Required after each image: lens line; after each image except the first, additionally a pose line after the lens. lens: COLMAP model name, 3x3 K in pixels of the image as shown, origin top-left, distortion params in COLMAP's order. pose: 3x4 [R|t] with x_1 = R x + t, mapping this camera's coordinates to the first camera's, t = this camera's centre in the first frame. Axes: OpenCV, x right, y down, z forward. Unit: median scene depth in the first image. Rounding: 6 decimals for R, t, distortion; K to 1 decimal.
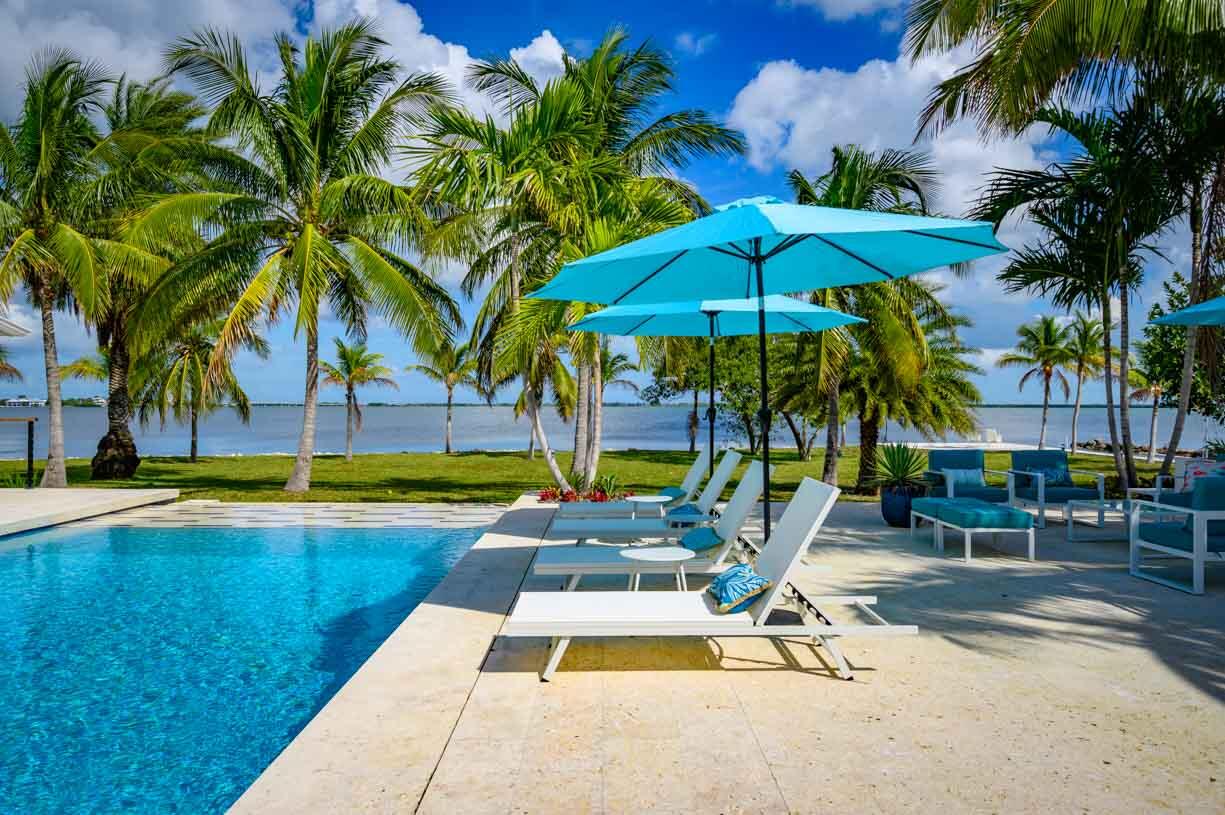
lens RADIAL K [[835.1, 0, 612.5], [0, 835.1, 407.5], [0, 0, 1]] dist [0.001584, -0.000349]
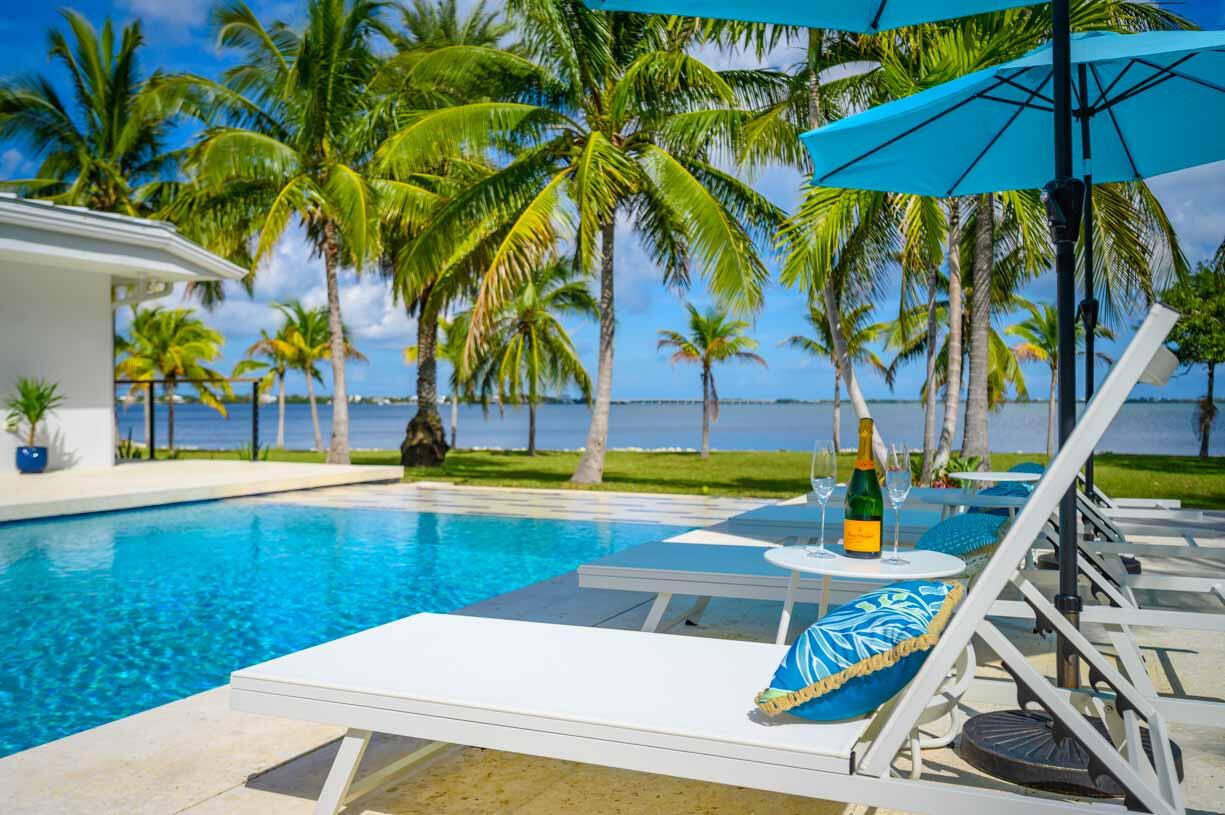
lens RADIAL K [[1060.4, 0, 612.5], [0, 1060.4, 407.5], [0, 0, 1]] dist [-0.001204, 0.000458]
pose [[0.910192, 0.001861, -0.414182, 0.045925], [0.000711, 0.999981, 0.006054, 0.022963], [0.414186, -0.005805, 0.910174, 0.111717]]
